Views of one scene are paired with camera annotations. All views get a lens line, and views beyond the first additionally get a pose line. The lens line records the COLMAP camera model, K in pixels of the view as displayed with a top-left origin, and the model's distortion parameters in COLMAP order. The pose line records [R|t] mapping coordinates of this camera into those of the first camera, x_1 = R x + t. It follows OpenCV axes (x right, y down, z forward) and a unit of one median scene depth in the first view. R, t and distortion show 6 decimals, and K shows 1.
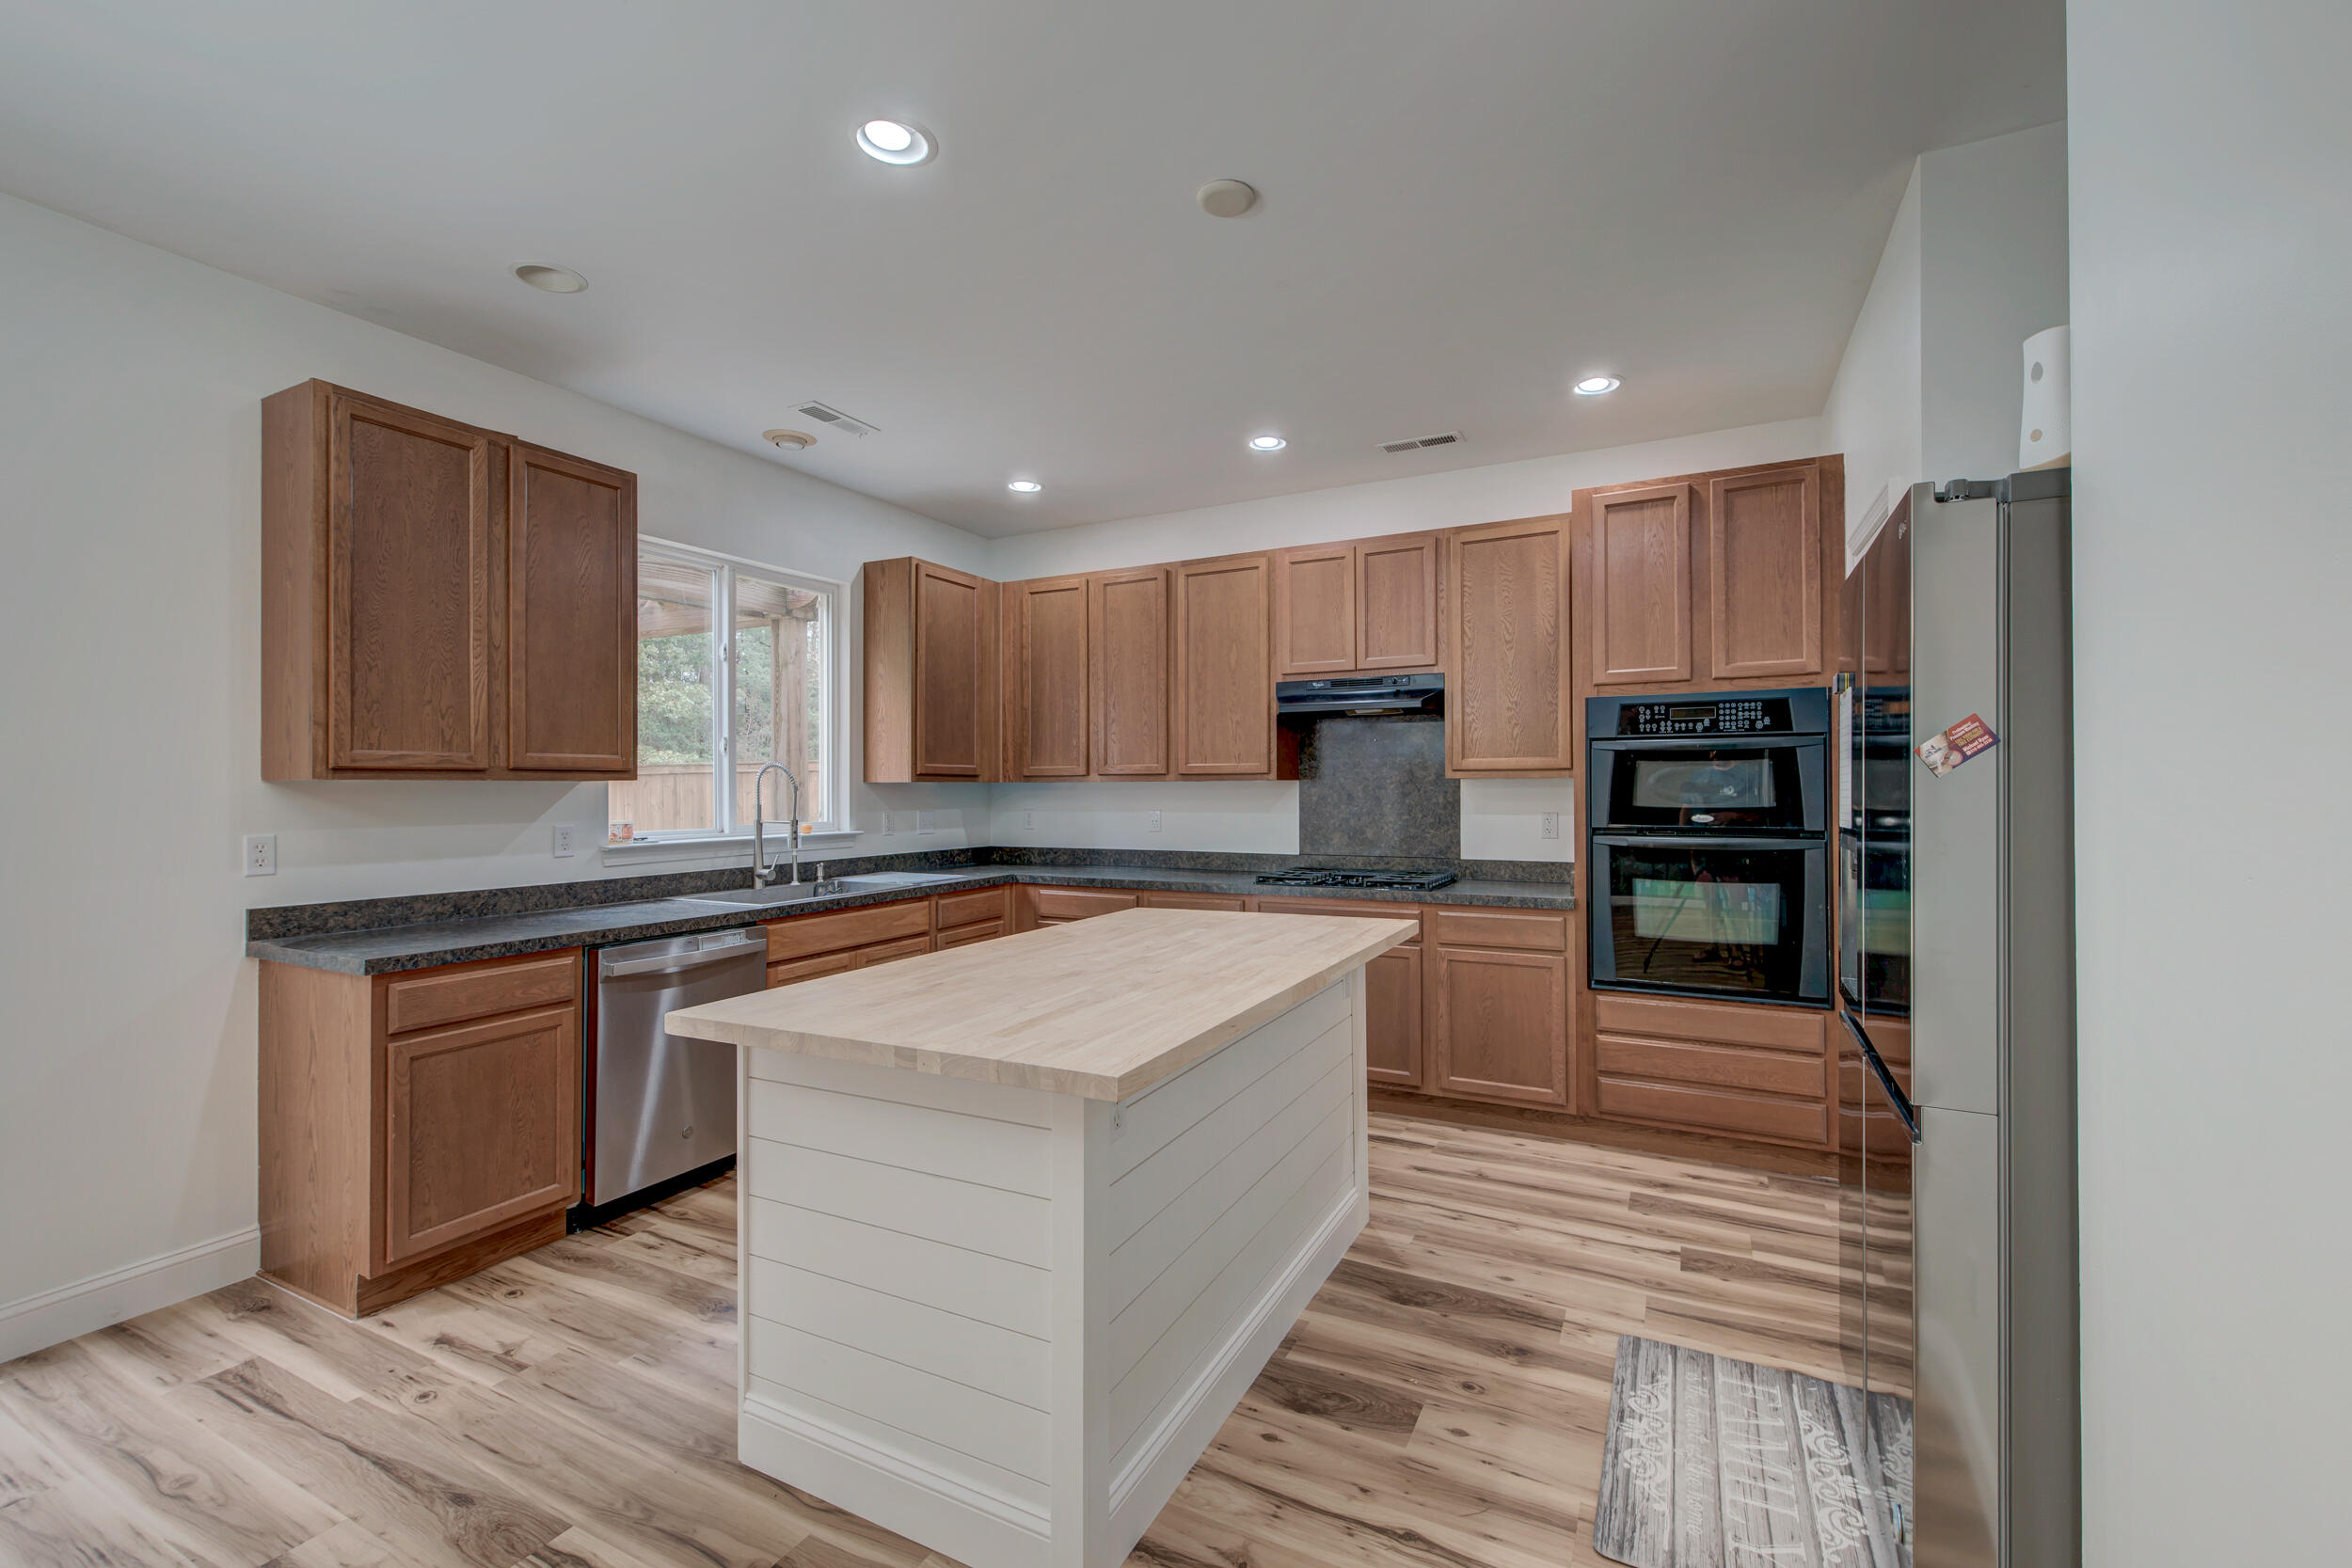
lens RADIAL K [[1001.0, 0, 1175.5], [0, 1001.0, 782.2], [0, 0, 1]] dist [-0.001031, -0.001334]
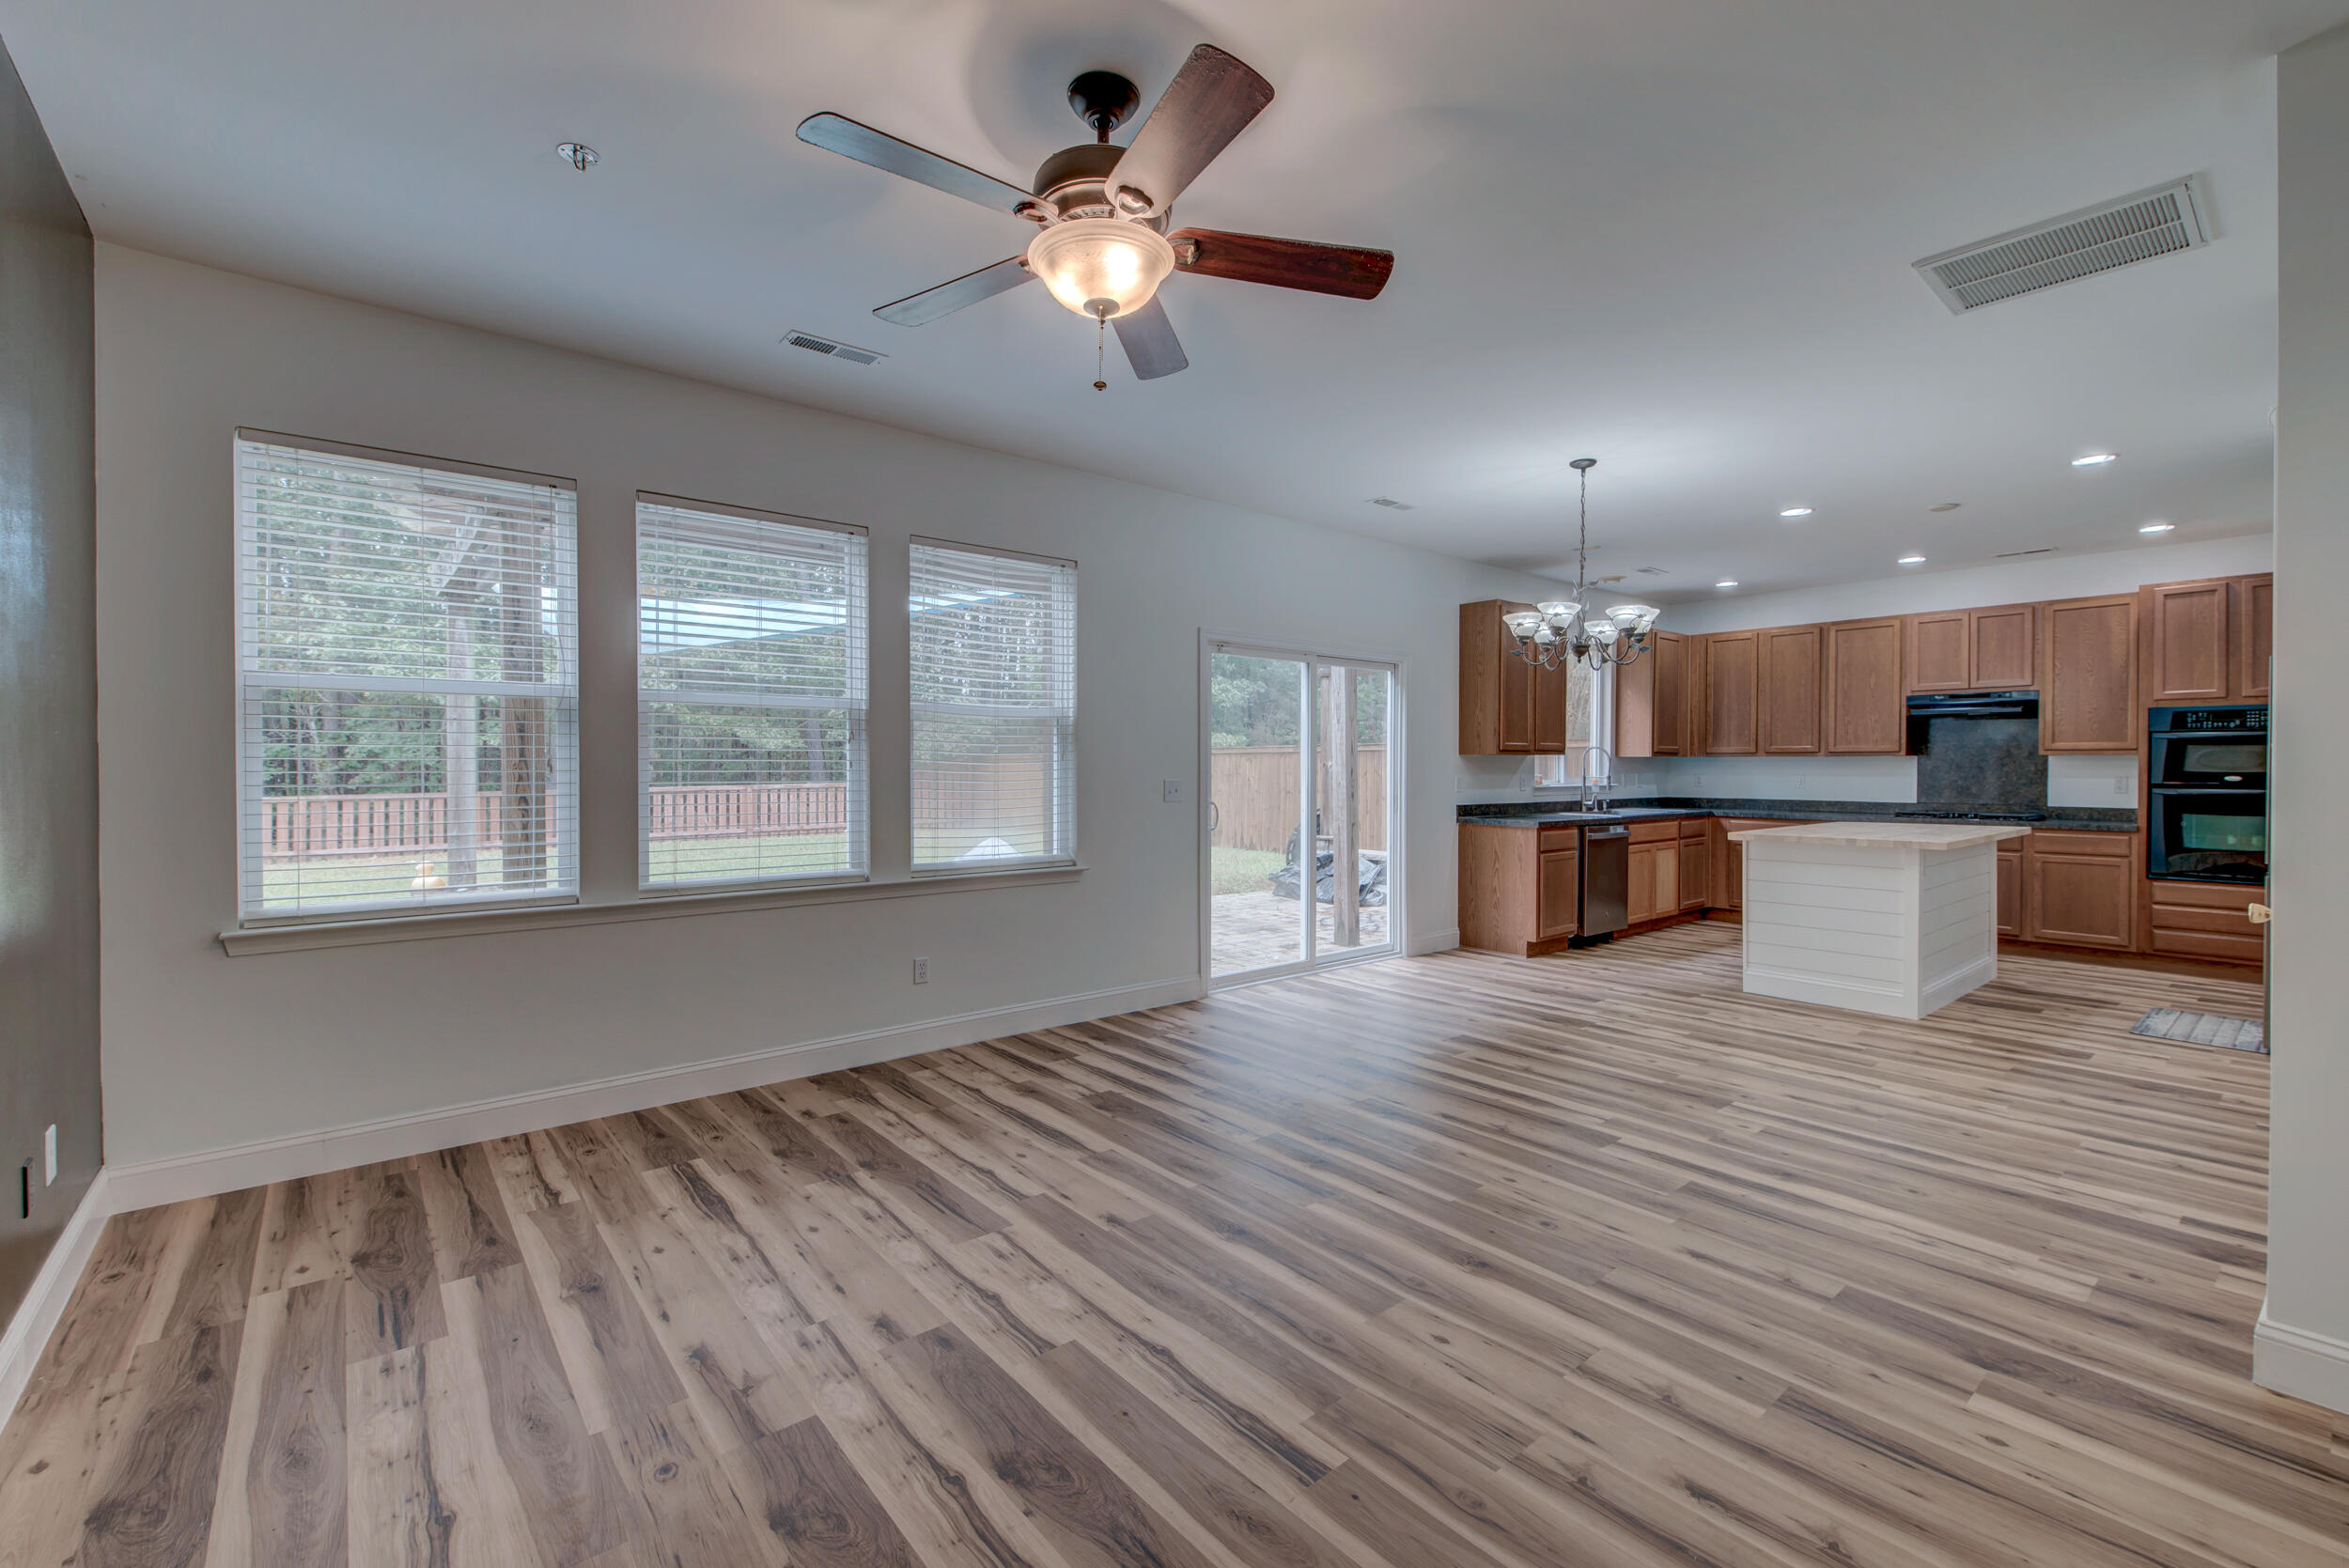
lens RADIAL K [[999.8, 0, 1166.8], [0, 999.8, 772.8], [0, 0, 1]] dist [-0.001031, -0.001334]
pose [[0.914176, 0.008806, -0.405221, -0.374522], [-0.003736, 0.999905, 0.013301, 0.009001], [0.405299, -0.010645, 0.914122, -1.078682]]
